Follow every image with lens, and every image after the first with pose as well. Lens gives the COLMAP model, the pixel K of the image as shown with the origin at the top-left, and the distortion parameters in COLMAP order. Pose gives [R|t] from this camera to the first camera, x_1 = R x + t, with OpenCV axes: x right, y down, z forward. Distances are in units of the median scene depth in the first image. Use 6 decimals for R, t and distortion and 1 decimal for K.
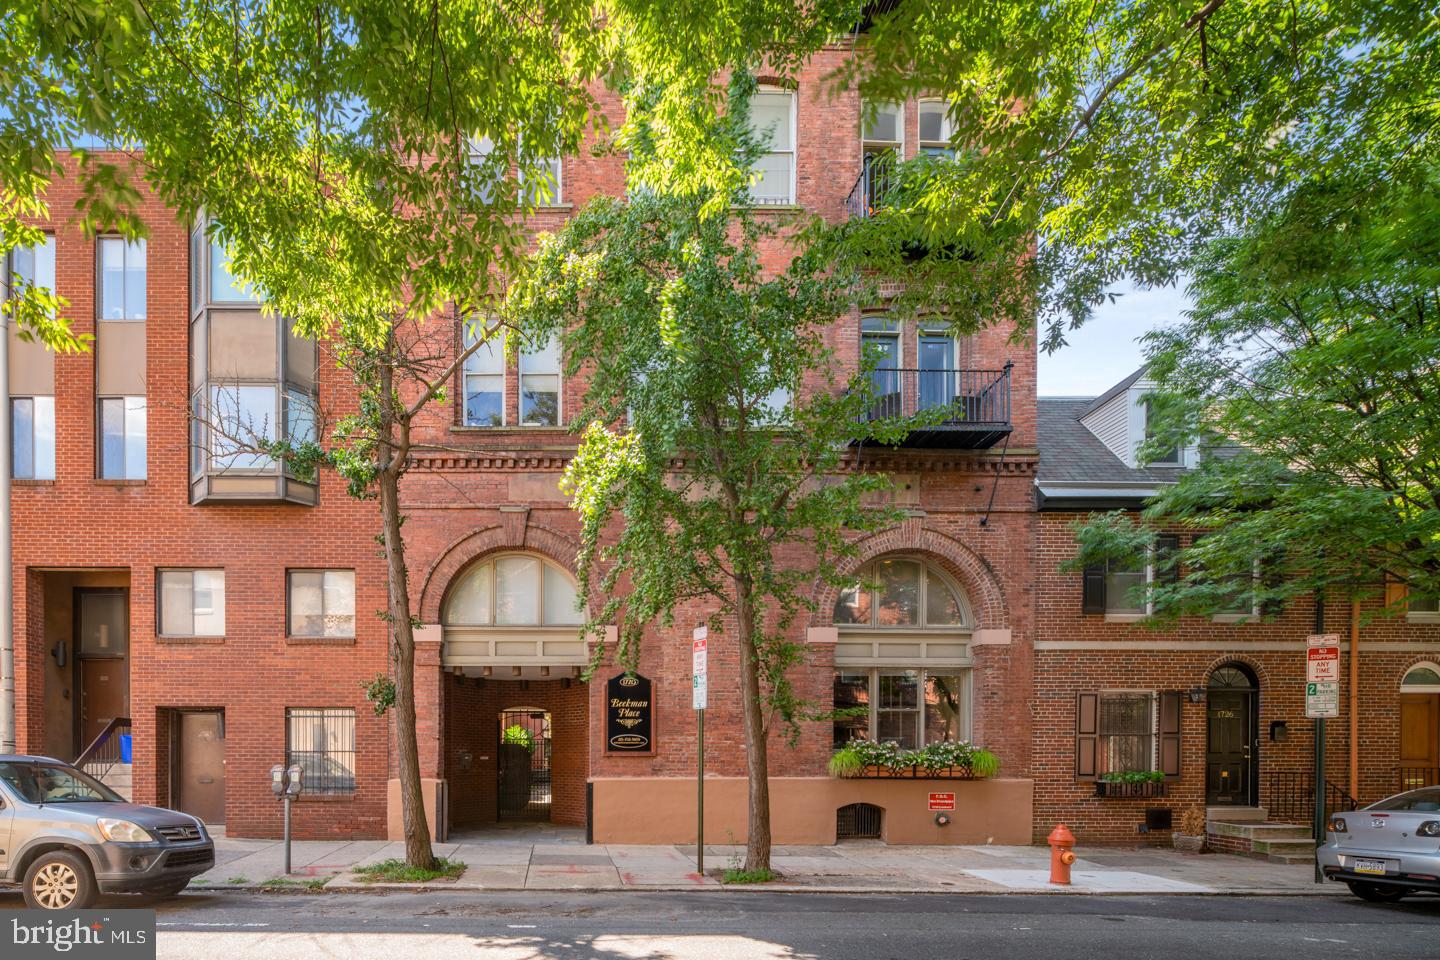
lens RADIAL K [[737.2, 0, 719.9], [0, 737.2, 551.7], [0, 0, 1]] dist [0.020897, -0.000082]
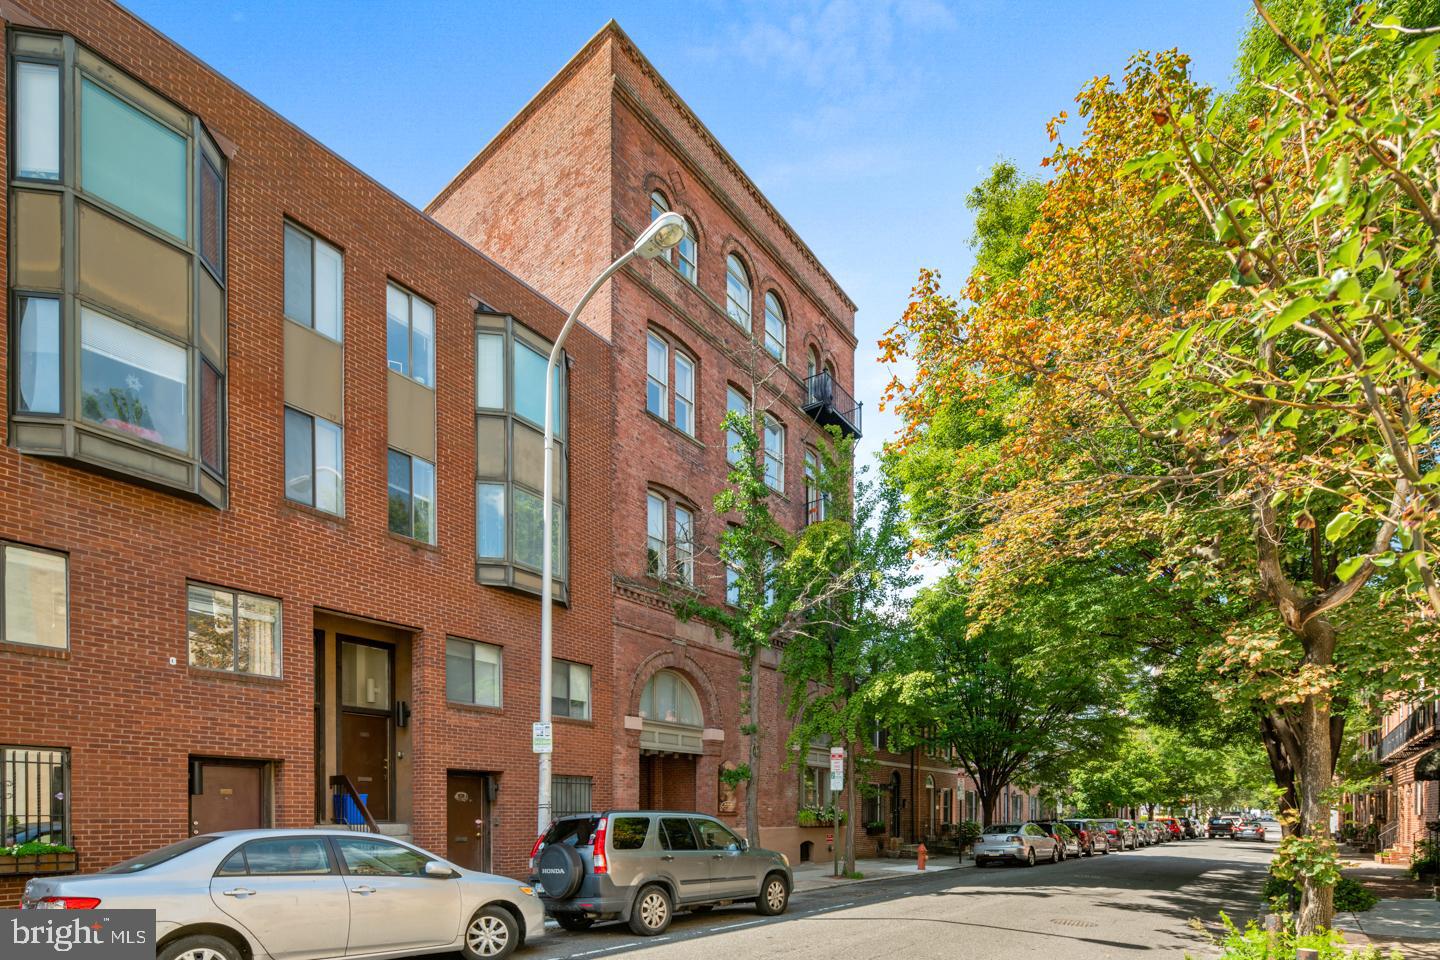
lens RADIAL K [[725.7, 0, 721.4], [0, 725.7, 484.6], [0, 0, 1]] dist [0.001185, -0.000278]
pose [[0.586578, 0.328587, 0.740241, -1.439174], [-0.216323, 0.944358, -0.247775, -0.010225], [-0.780468, -0.014792, 0.625020, 0.023629]]
